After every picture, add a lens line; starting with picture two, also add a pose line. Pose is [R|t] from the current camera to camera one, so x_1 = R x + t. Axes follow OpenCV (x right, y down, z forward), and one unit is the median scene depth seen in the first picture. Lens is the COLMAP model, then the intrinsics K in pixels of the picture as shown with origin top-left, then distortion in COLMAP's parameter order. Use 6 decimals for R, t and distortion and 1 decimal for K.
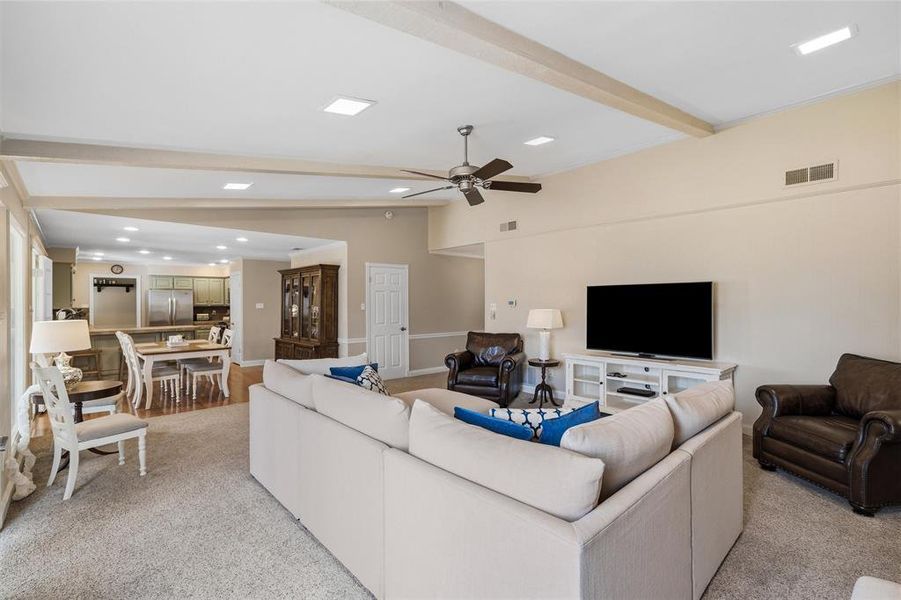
lens RADIAL K [[404.9, 0, 458.4], [0, 404.9, 302.5], [0, 0, 1]] dist [-0.008941, 0.001370]
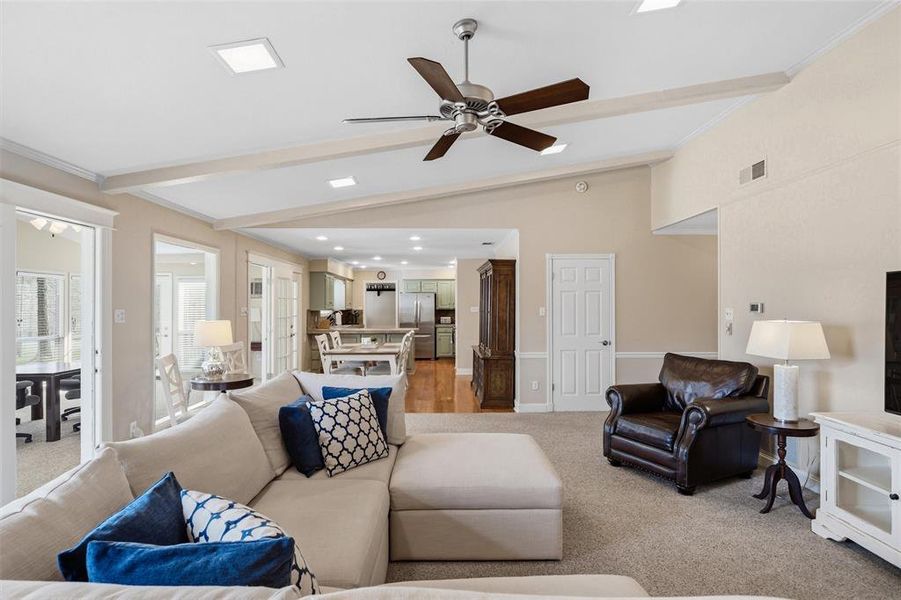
lens RADIAL K [[467.8, 0, 456.4], [0, 467.8, 303.9], [0, 0, 1]] dist [0.001231, 0.002619]
pose [[0.745453, 0.001221, -0.666557, 0.219231], [-0.004176, 0.999987, -0.002838, -0.000661], [0.666546, 0.004900, 0.745448, 0.203439]]
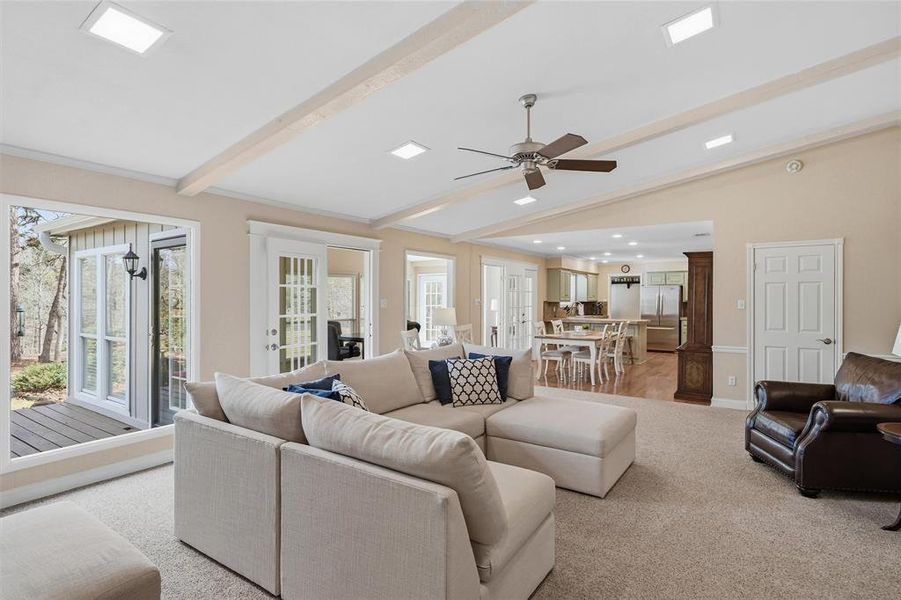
lens RADIAL K [[467.8, 0, 459.2], [0, 467.8, 297.3], [0, 0, 1]] dist [0.001231, 0.002619]
pose [[0.225177, 0.004200, -0.974309, 0.438503], [-0.005946, 0.999978, 0.002936, -0.001555], [0.974300, 0.005132, 0.225197, 0.281394]]
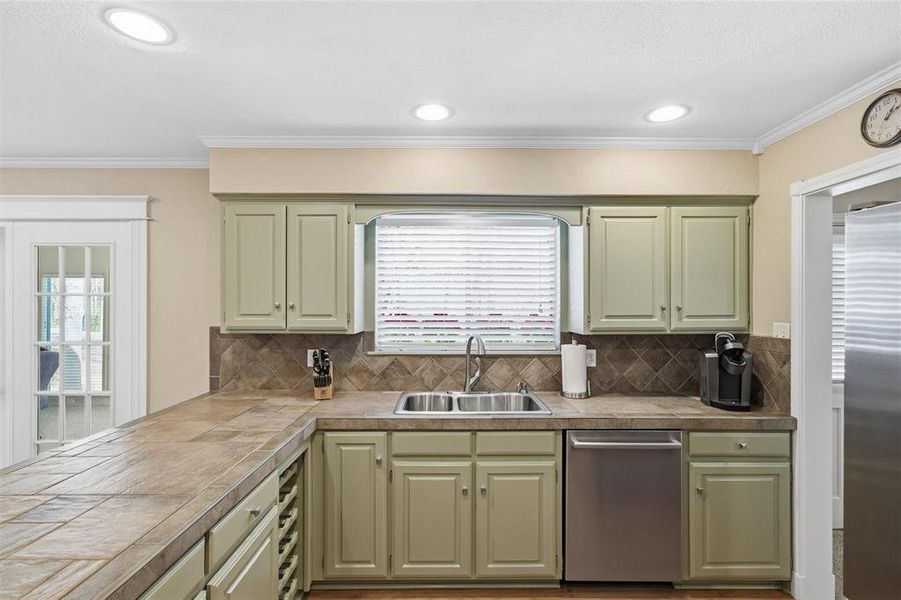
lens RADIAL K [[404.9, 0, 452.2], [0, 404.9, 306.5], [0, 0, 1]] dist [-0.008941, 0.001370]
pose [[-0.678035, -0.013755, -0.734901, -0.738652], [-0.004830, 0.999887, -0.014258, -0.000933], [0.735014, -0.006118, -0.678024, 1.196192]]
